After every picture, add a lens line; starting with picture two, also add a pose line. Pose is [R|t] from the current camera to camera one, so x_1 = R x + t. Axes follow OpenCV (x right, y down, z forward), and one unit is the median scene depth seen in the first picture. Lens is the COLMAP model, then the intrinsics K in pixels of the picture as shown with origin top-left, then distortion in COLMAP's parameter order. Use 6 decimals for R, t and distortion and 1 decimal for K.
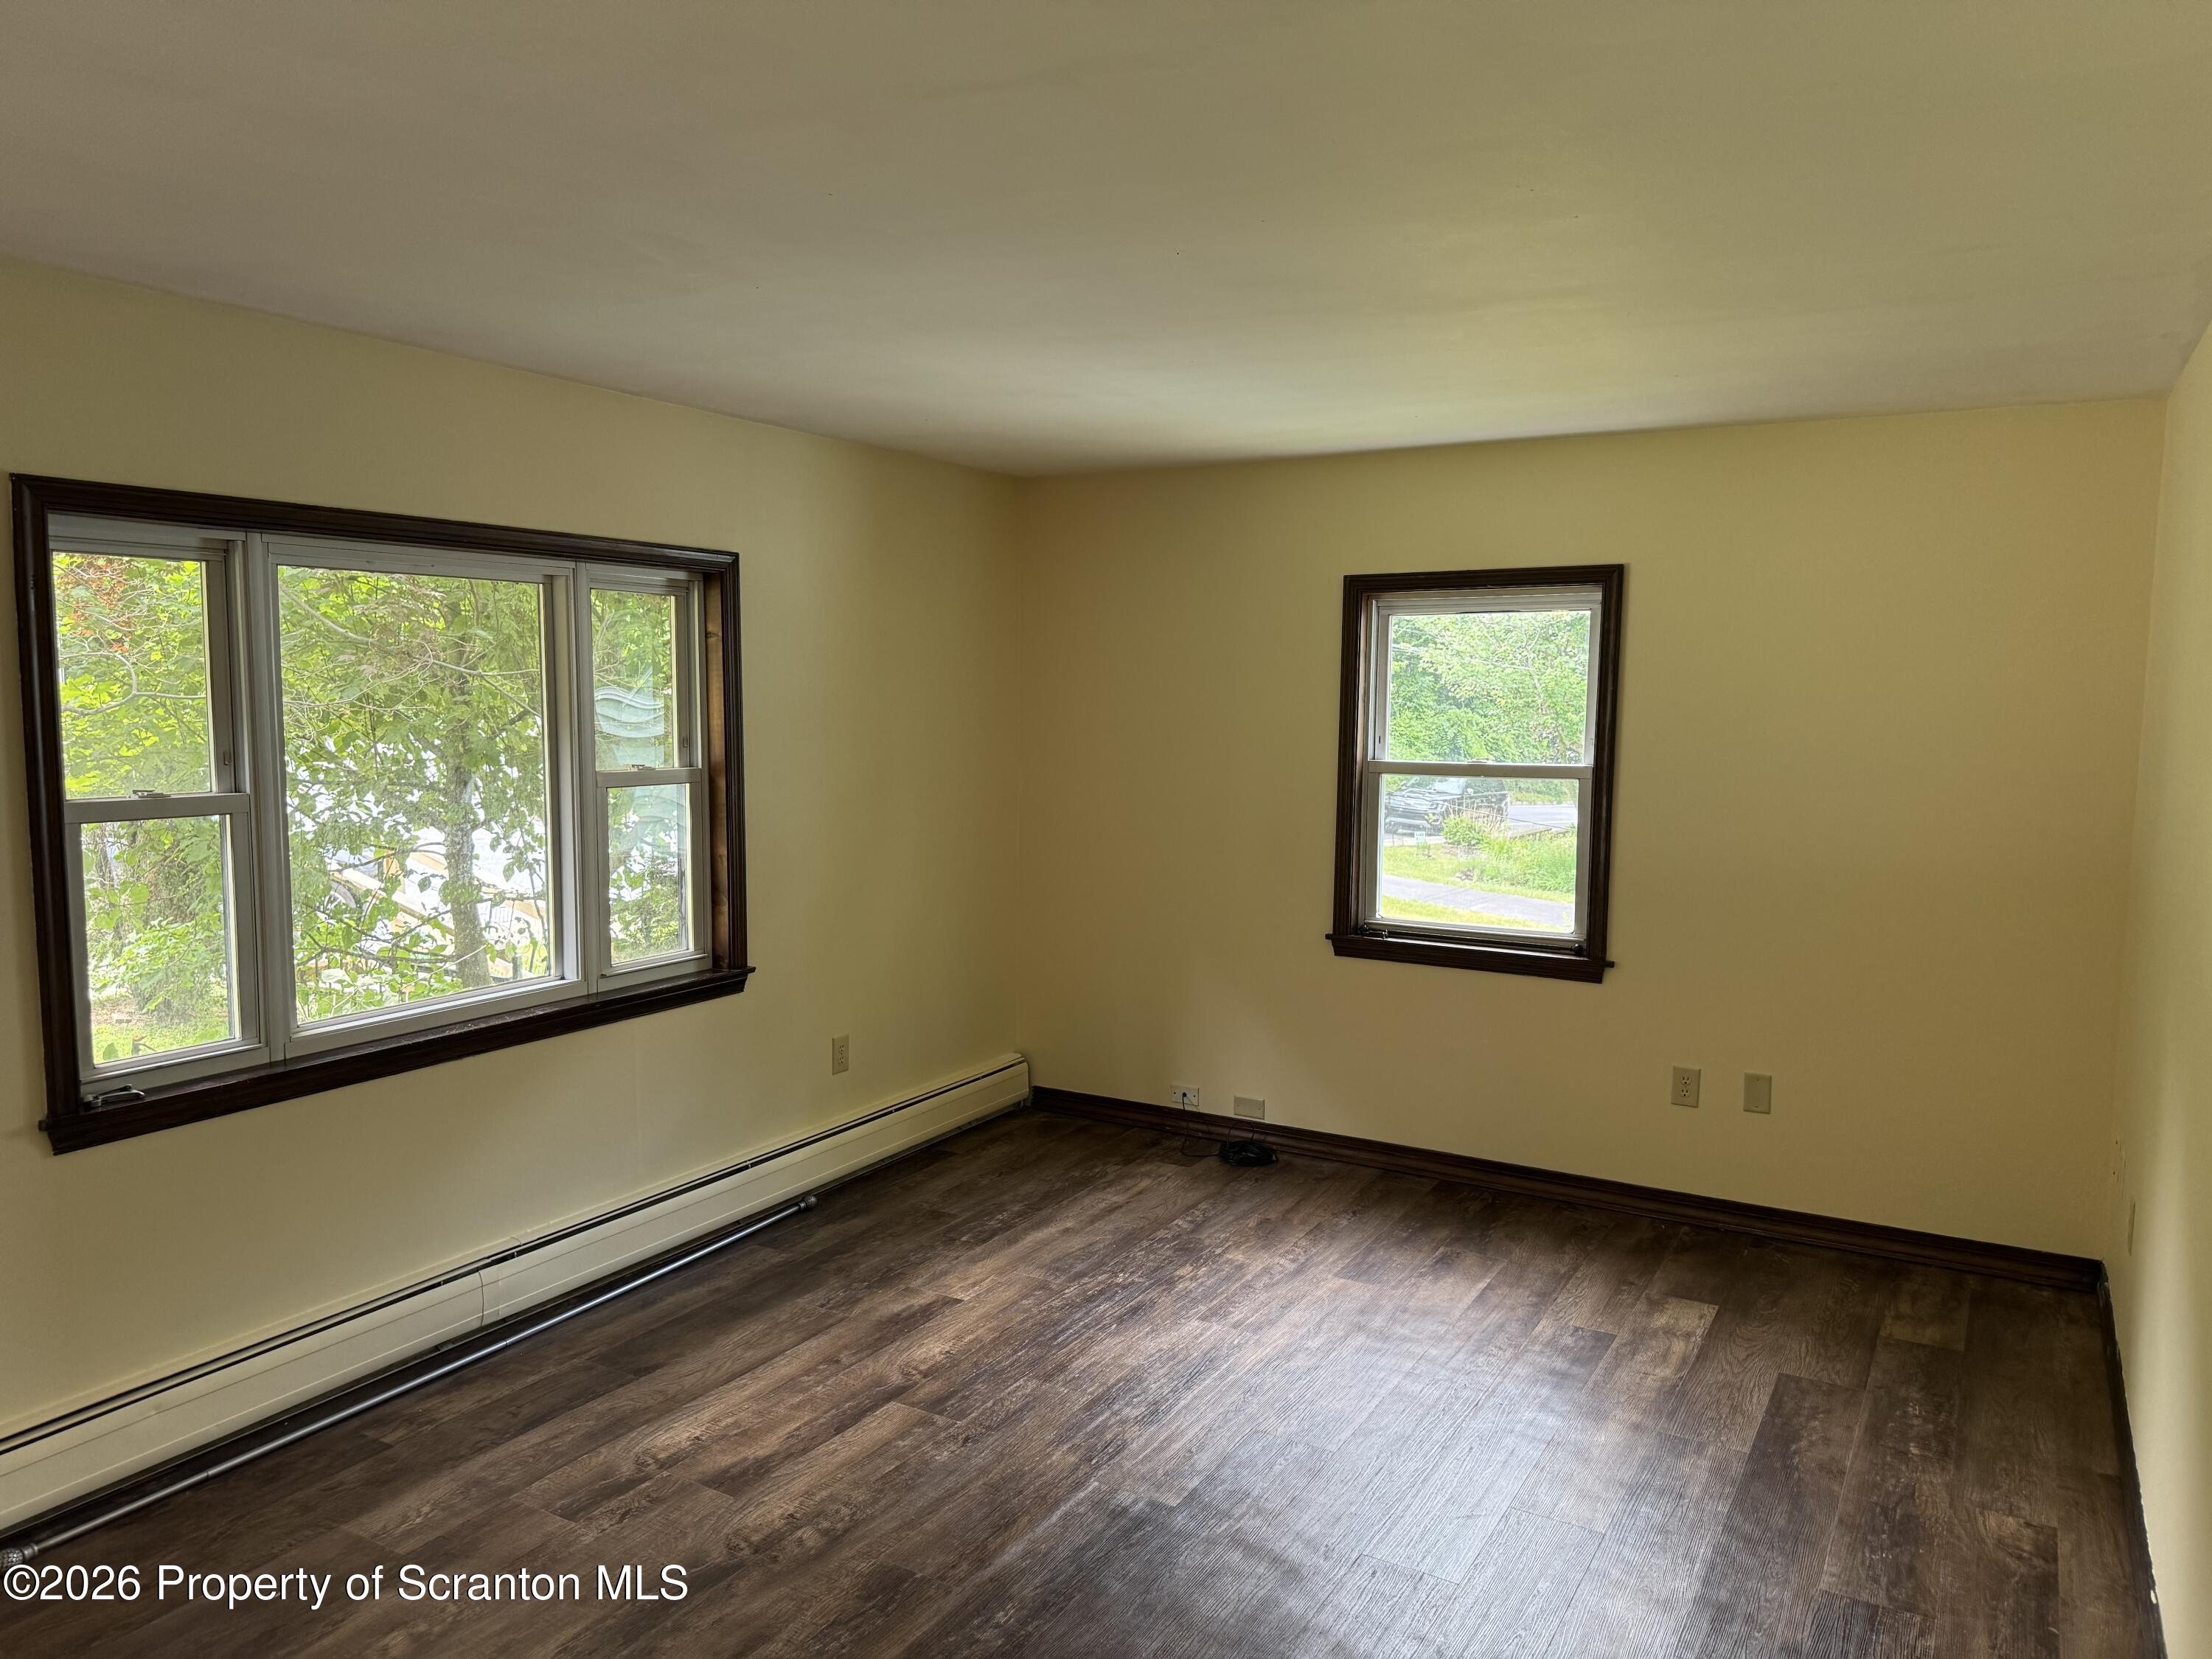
lens RADIAL K [[1551.8, 0, 1115.6], [0, 1551.8, 834.4], [0, 0, 1]] dist [0.083997, -0.134184]
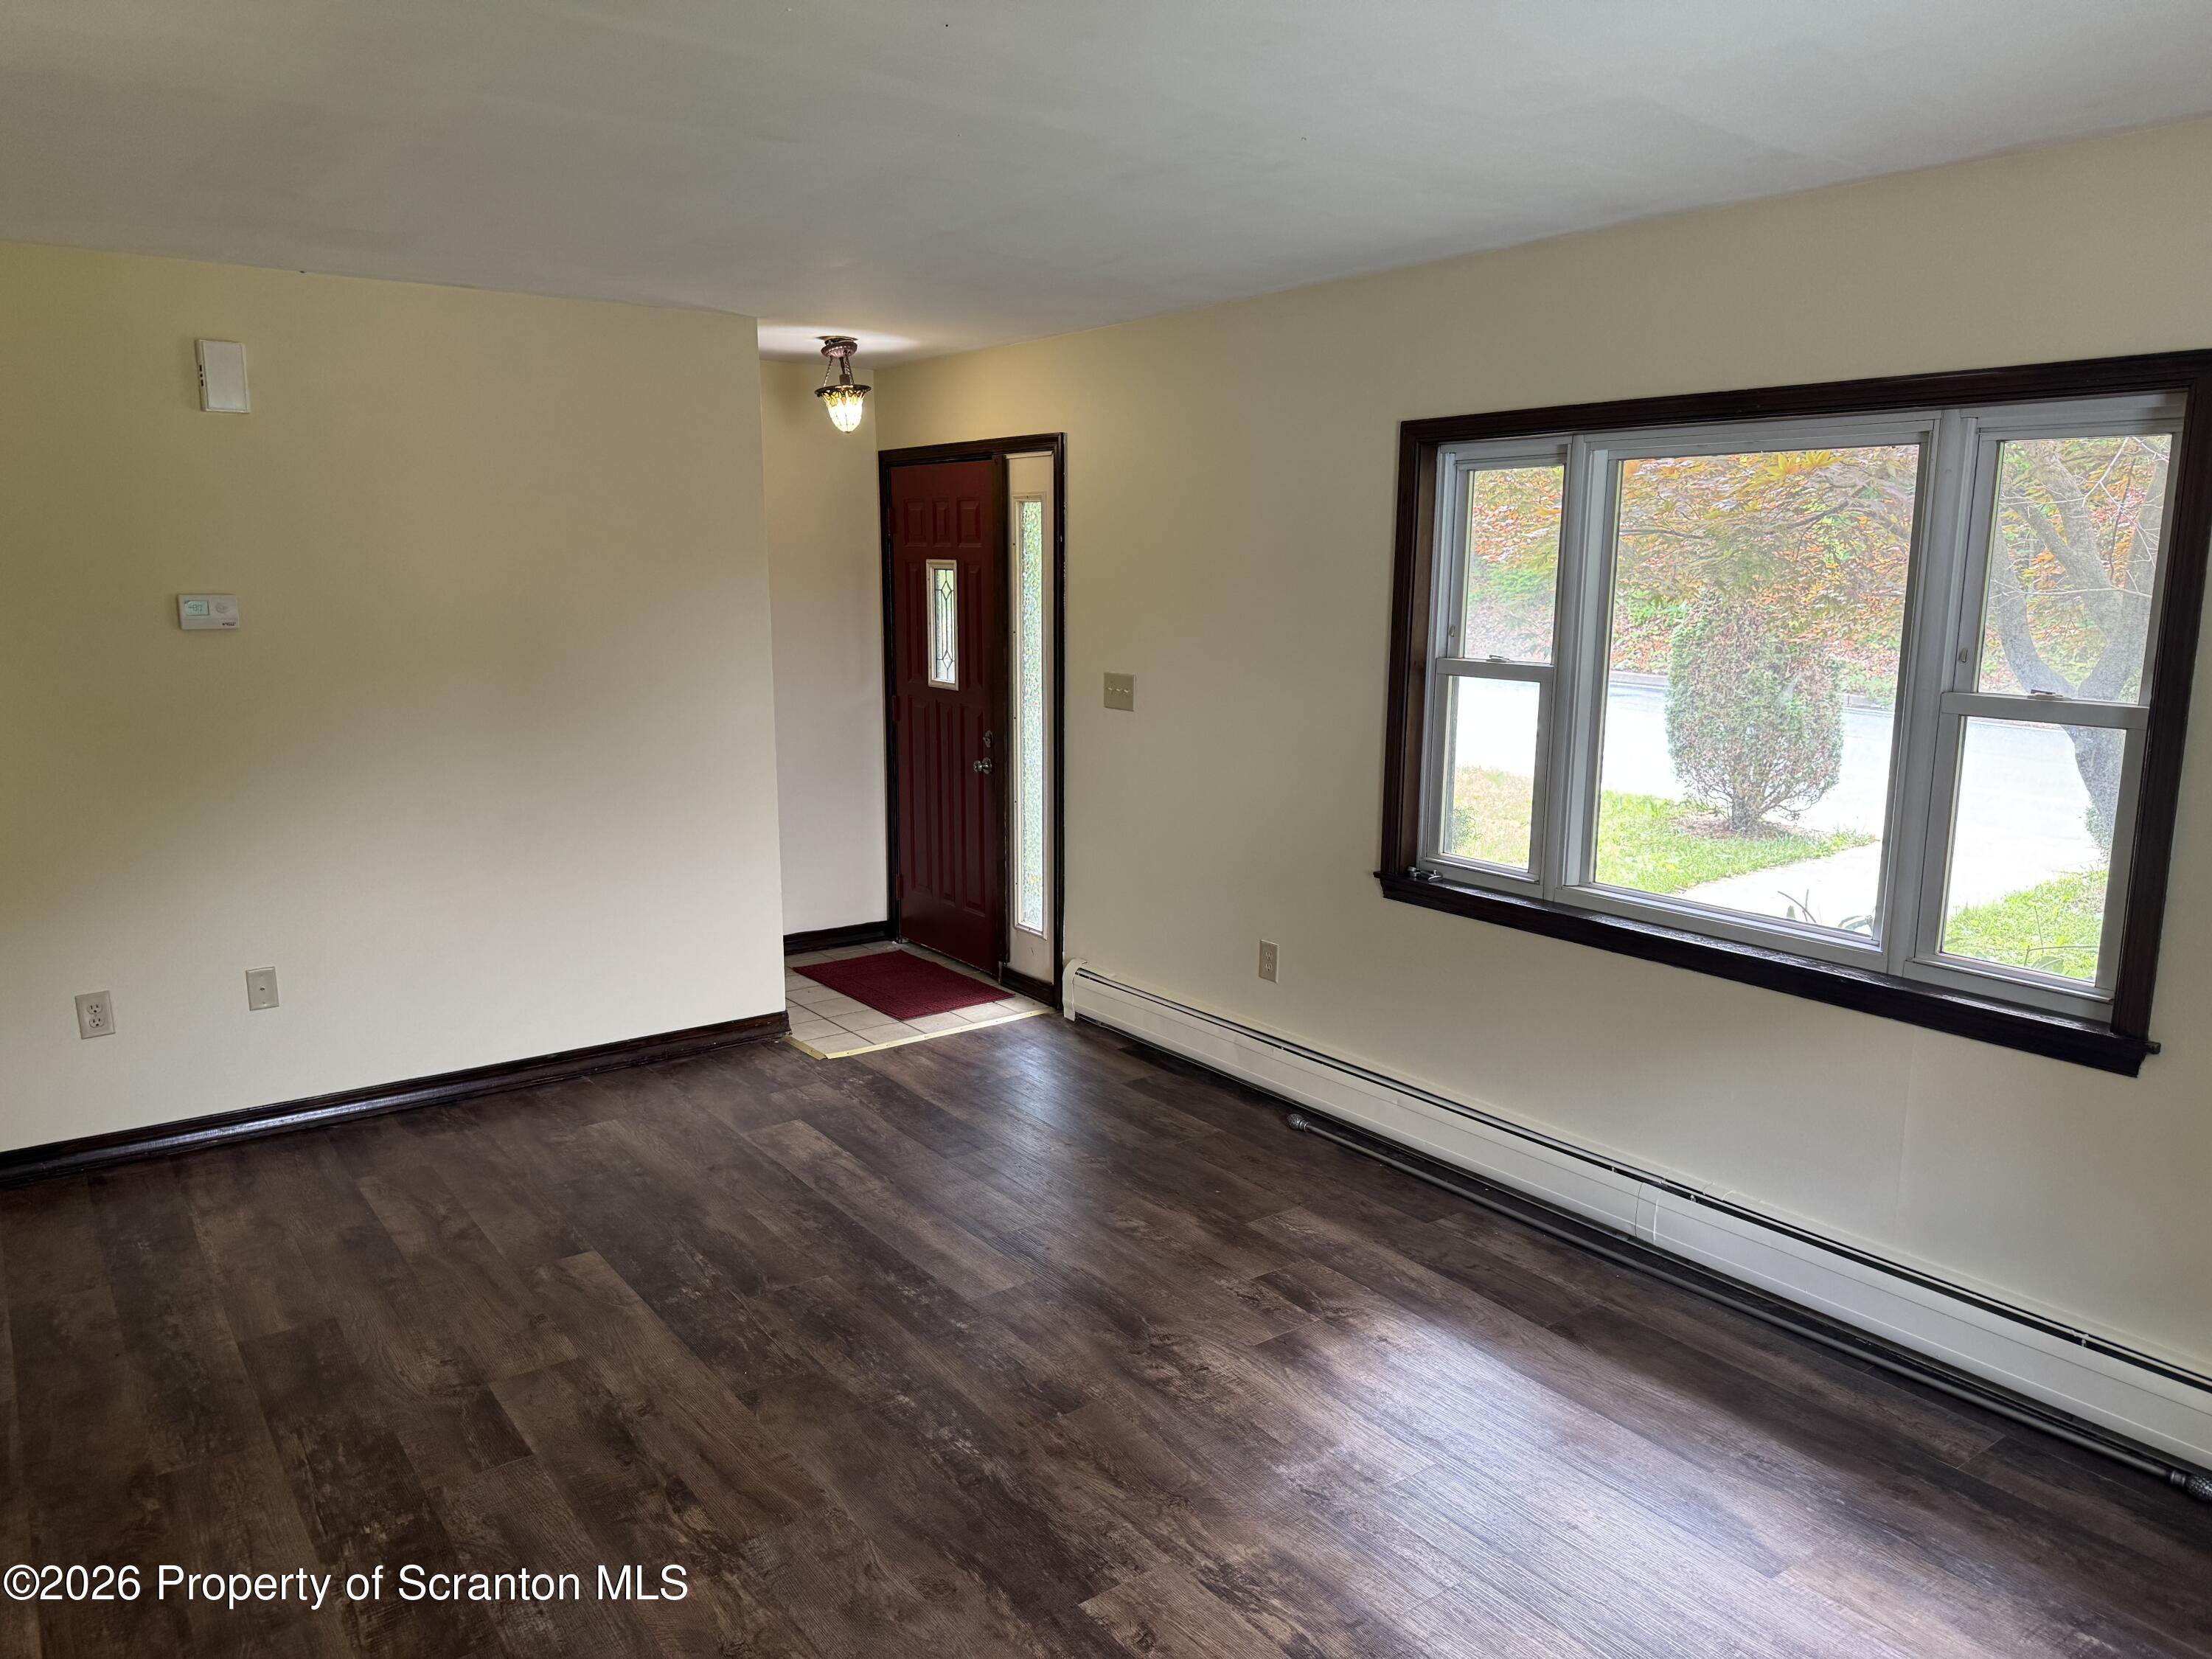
lens RADIAL K [[1551.8, 0, 1115.6], [0, 1551.8, 834.4], [0, 0, 1]] dist [0.083997, -0.134184]
pose [[-0.388826, 0.146602, -0.909572, 0.583582], [-0.108919, 0.973021, 0.203390, -0.094391], [0.914850, 0.178153, -0.362368, 1.039320]]
